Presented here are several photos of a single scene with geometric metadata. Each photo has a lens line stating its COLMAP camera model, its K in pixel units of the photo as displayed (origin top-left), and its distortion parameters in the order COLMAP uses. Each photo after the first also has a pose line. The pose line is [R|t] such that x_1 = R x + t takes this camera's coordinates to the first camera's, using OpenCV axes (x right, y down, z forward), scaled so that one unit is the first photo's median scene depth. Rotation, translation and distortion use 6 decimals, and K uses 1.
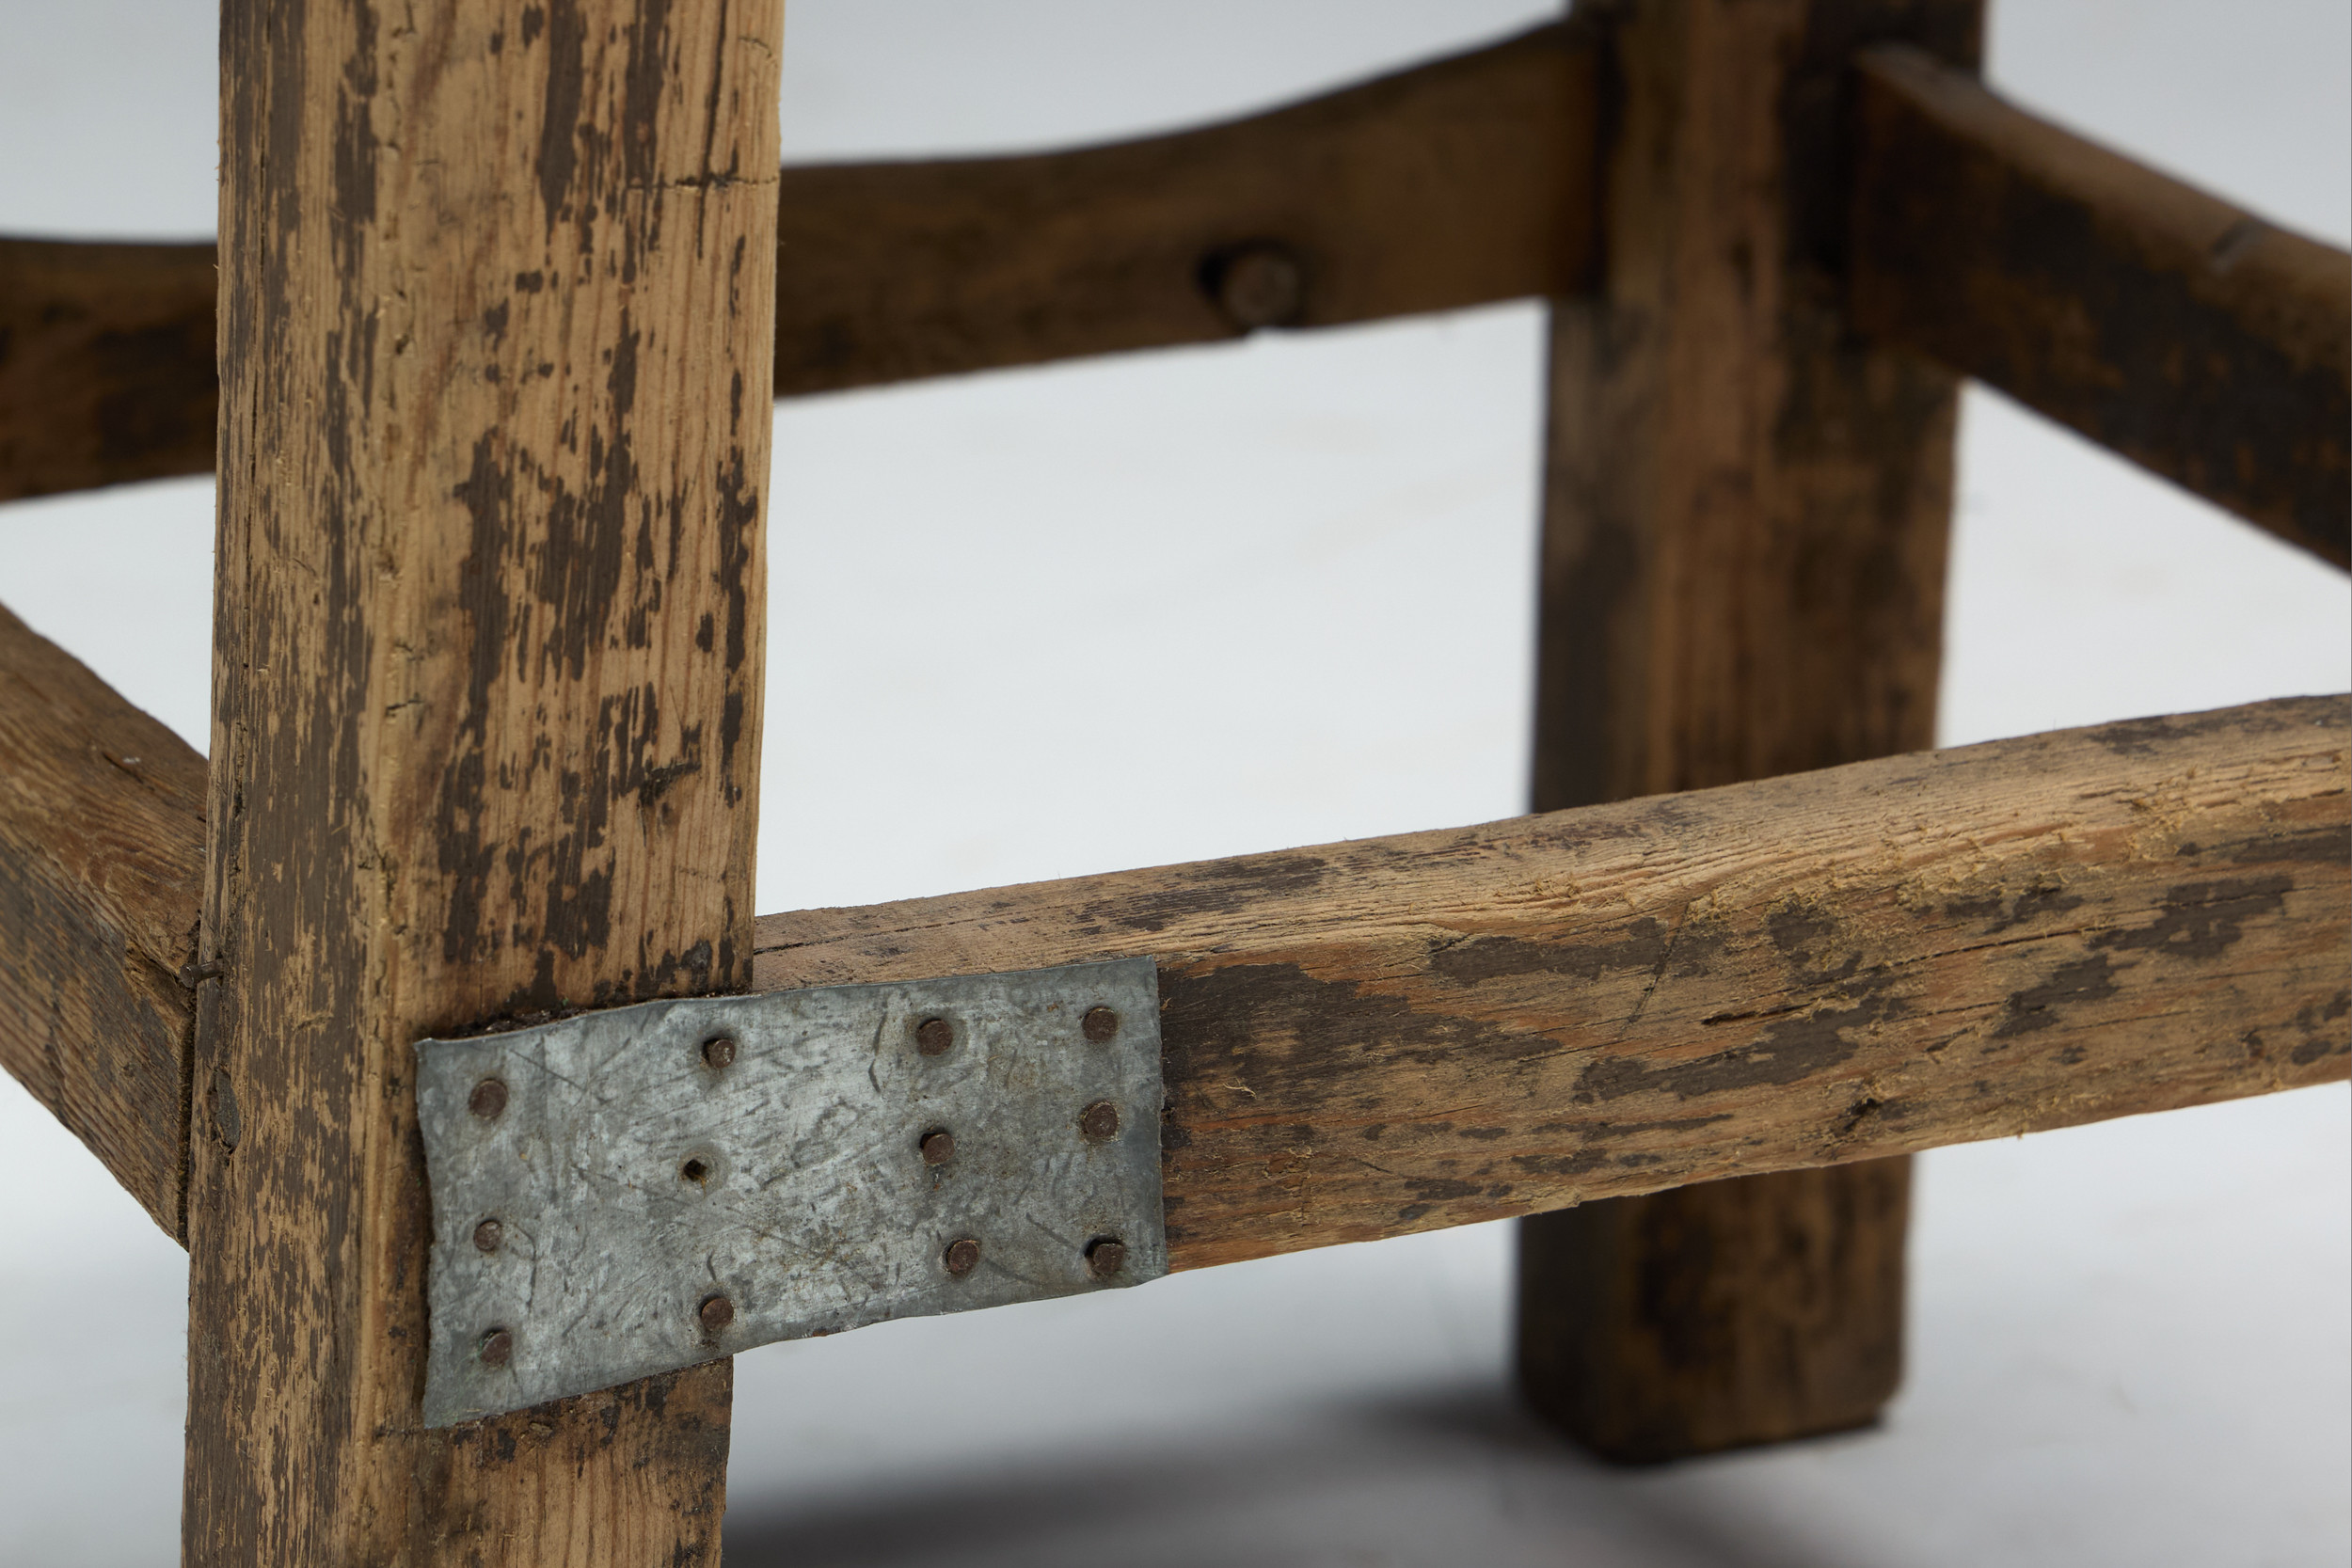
lens RADIAL K [[8616.1, 0, 1176.0], [0, 8616.1, 784.0], [0, 0, 1]] dist [0.058653, -2.993452]
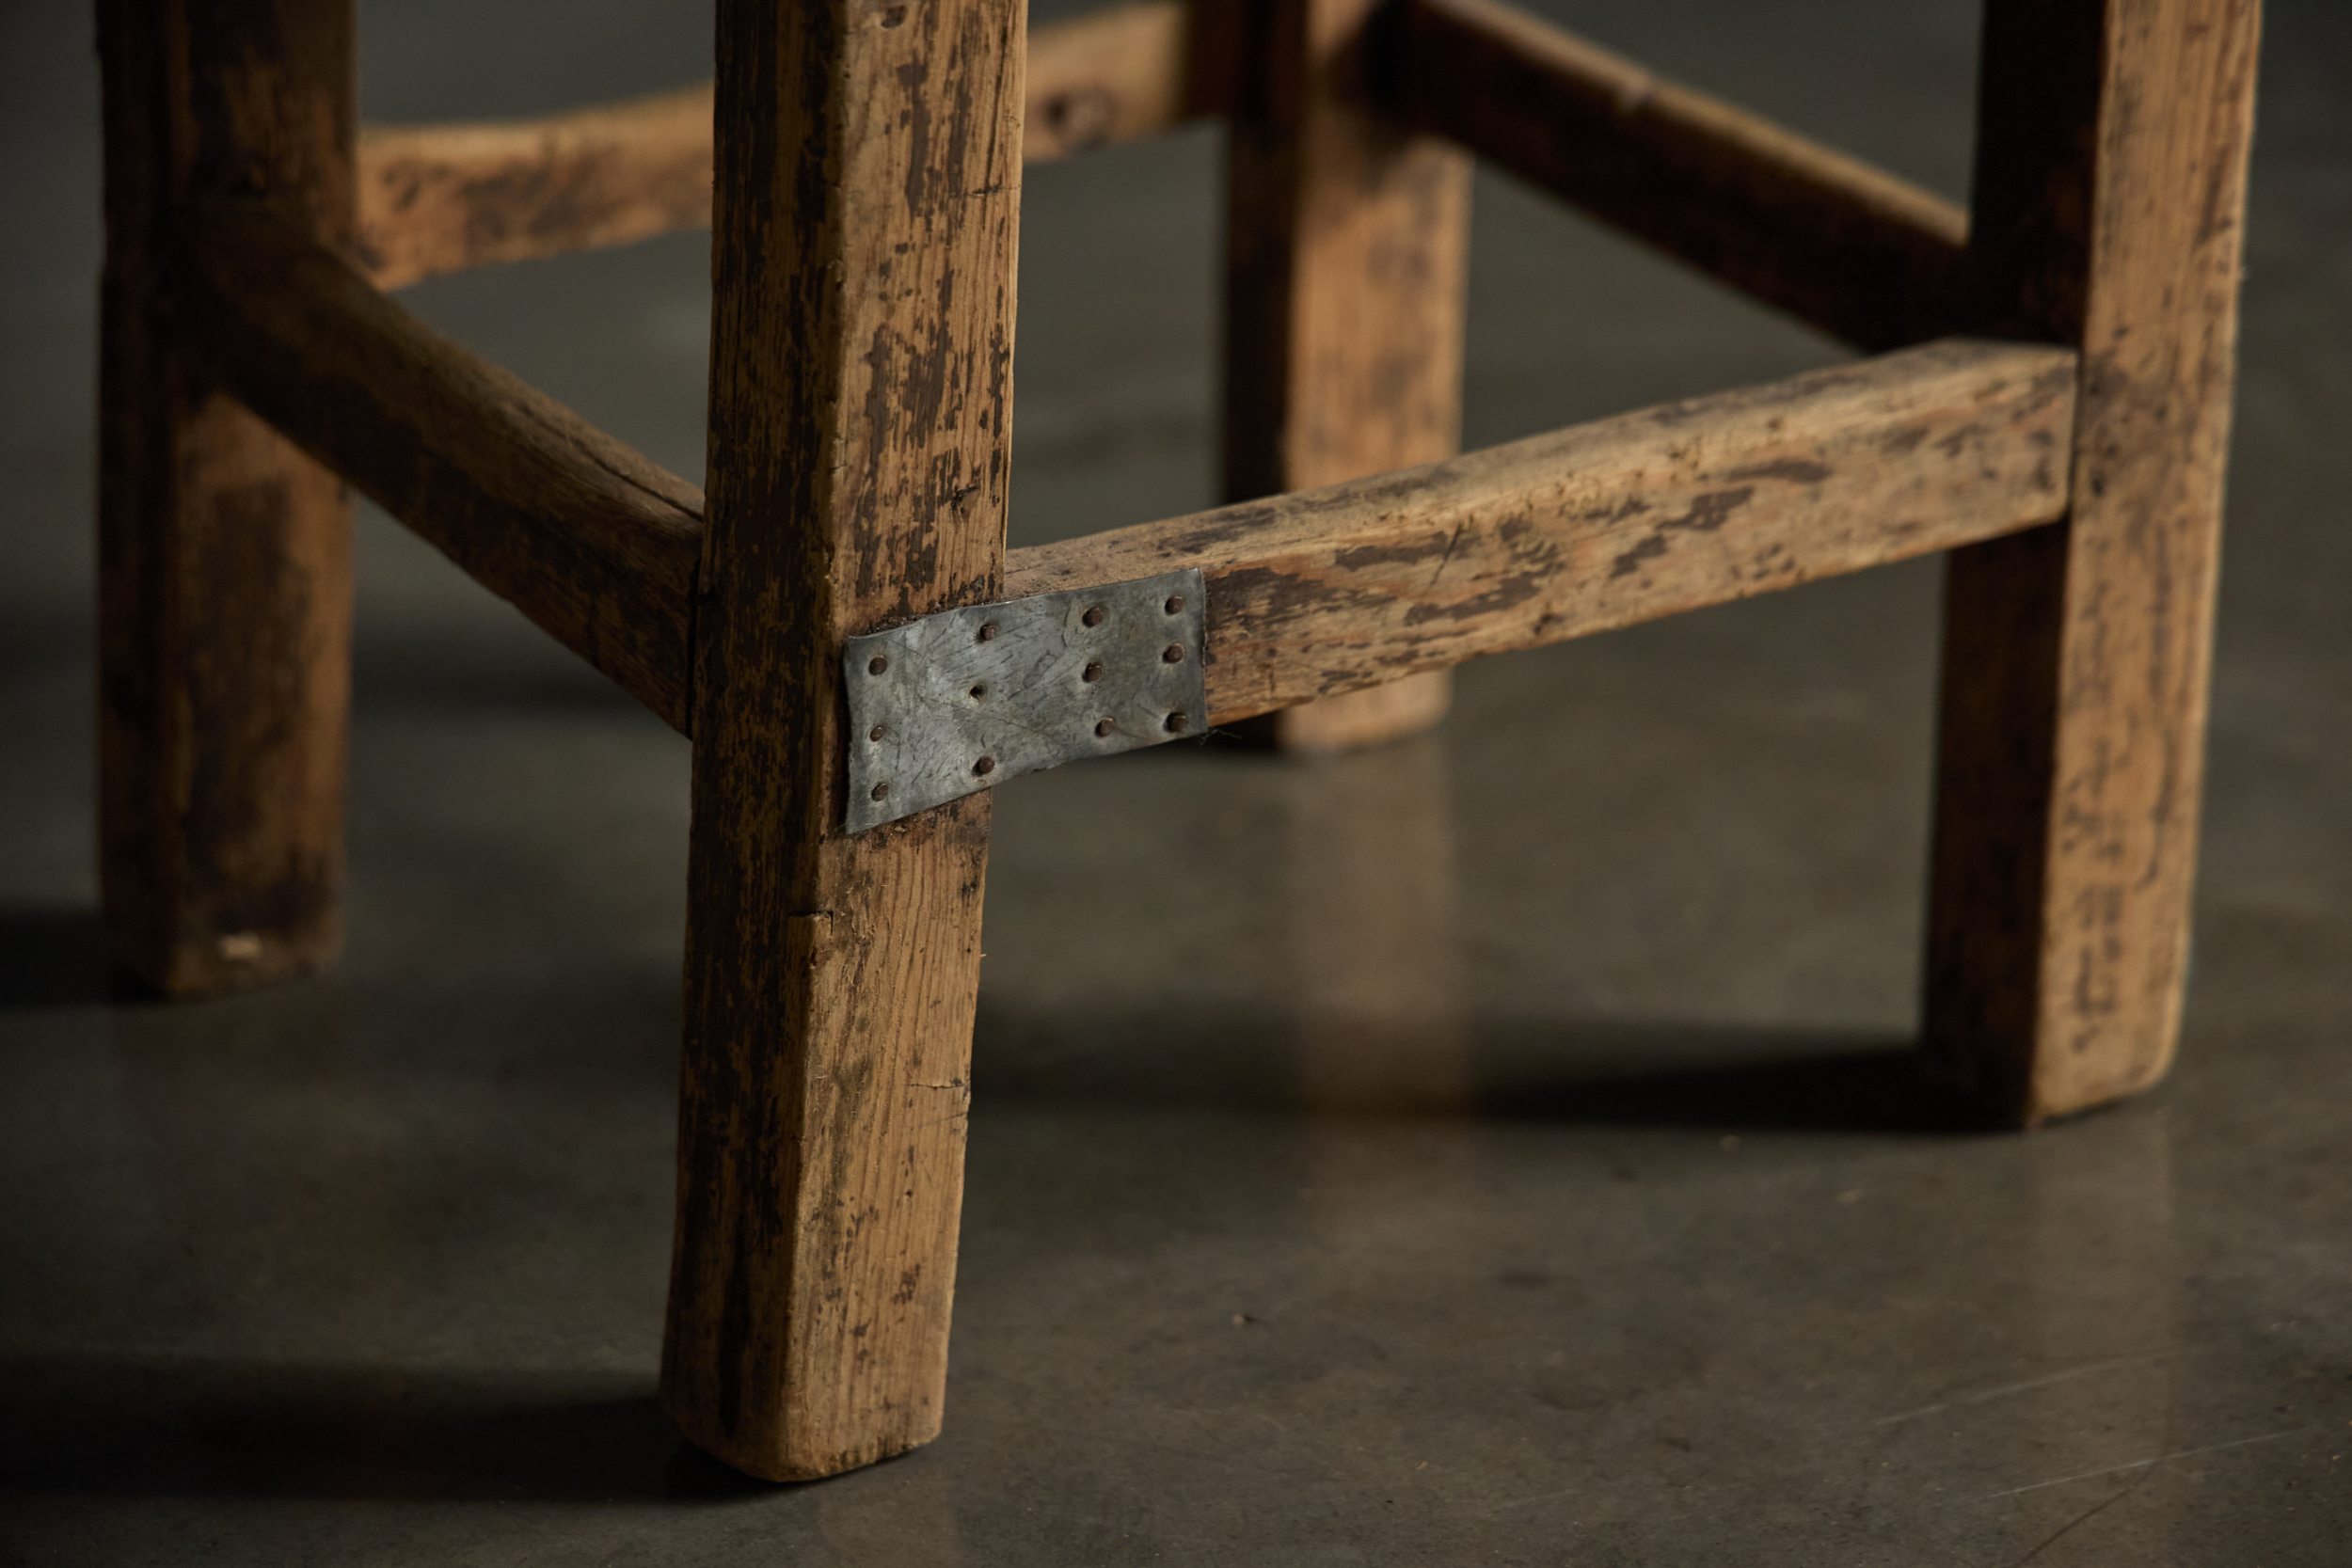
lens RADIAL K [[6226.5, 0, 1176.0], [0, 6226.5, 784.0], [0, 0, 1]] dist [-0.363849, 0.319556]
pose [[0.990484, -0.046955, 0.129373, -0.193039], [0.030716, 0.991710, 0.124773, -0.107259], [-0.134159, -0.119612, 0.983715, -0.372789]]
